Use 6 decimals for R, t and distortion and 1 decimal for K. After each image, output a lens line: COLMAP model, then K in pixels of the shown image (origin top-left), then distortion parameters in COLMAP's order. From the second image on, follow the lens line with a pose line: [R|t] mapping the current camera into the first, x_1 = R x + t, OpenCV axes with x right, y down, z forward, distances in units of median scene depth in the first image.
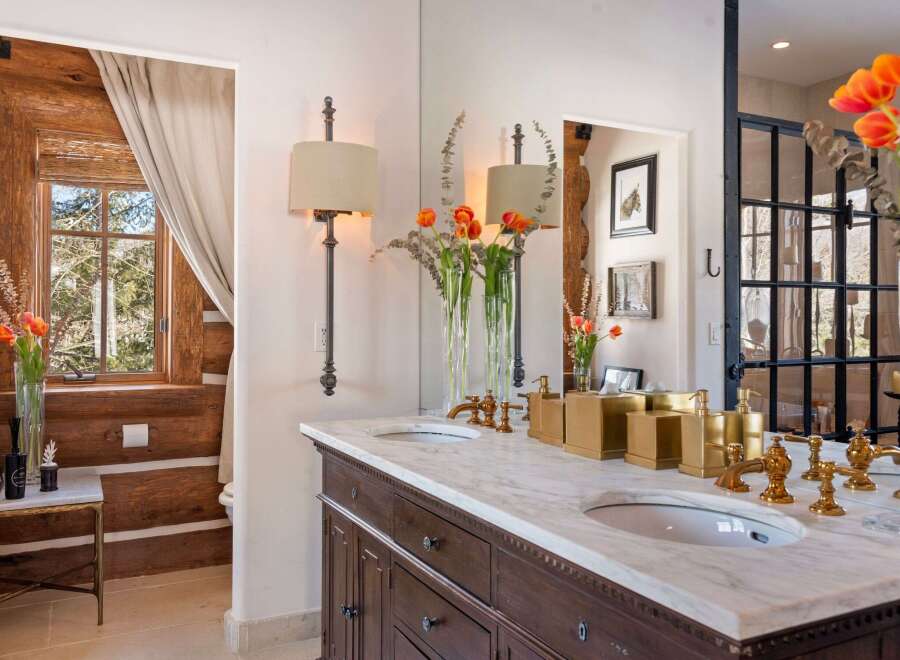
lens RADIAL K [[754.3, 0, 450.6], [0, 754.3, 326.6], [0, 0, 1]] dist [0.009090, 0.004444]
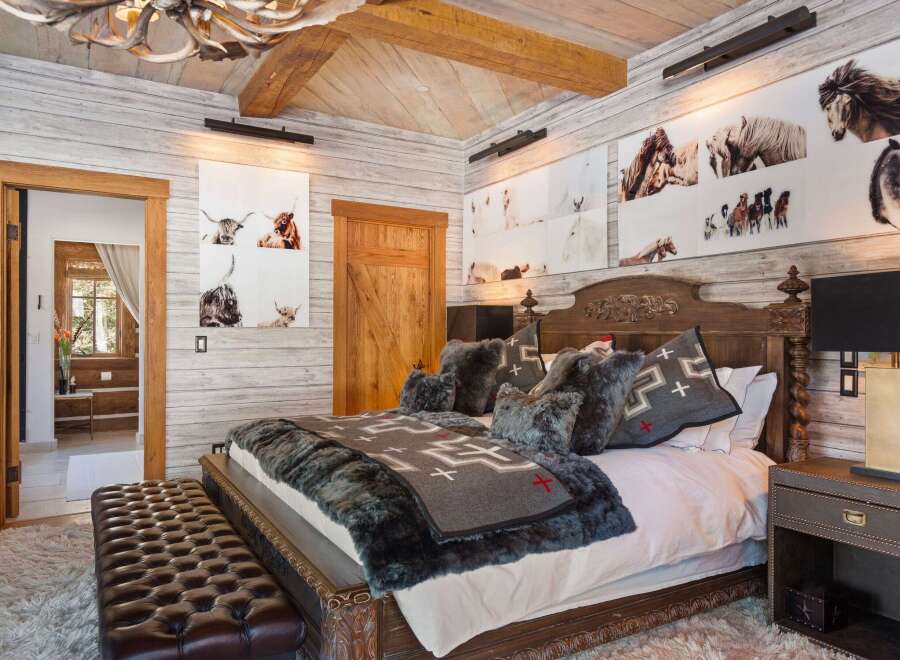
lens RADIAL K [[637.5, 0, 450.0], [0, 637.5, 334.1], [0, 0, 1]] dist [-0.004084, -0.001122]
pose [[0.998401, -0.001755, 0.056506, 0.640314], [0.001570, 0.999993, 0.003322, -0.006267], [-0.056512, -0.003228, 0.998397, -1.253317]]
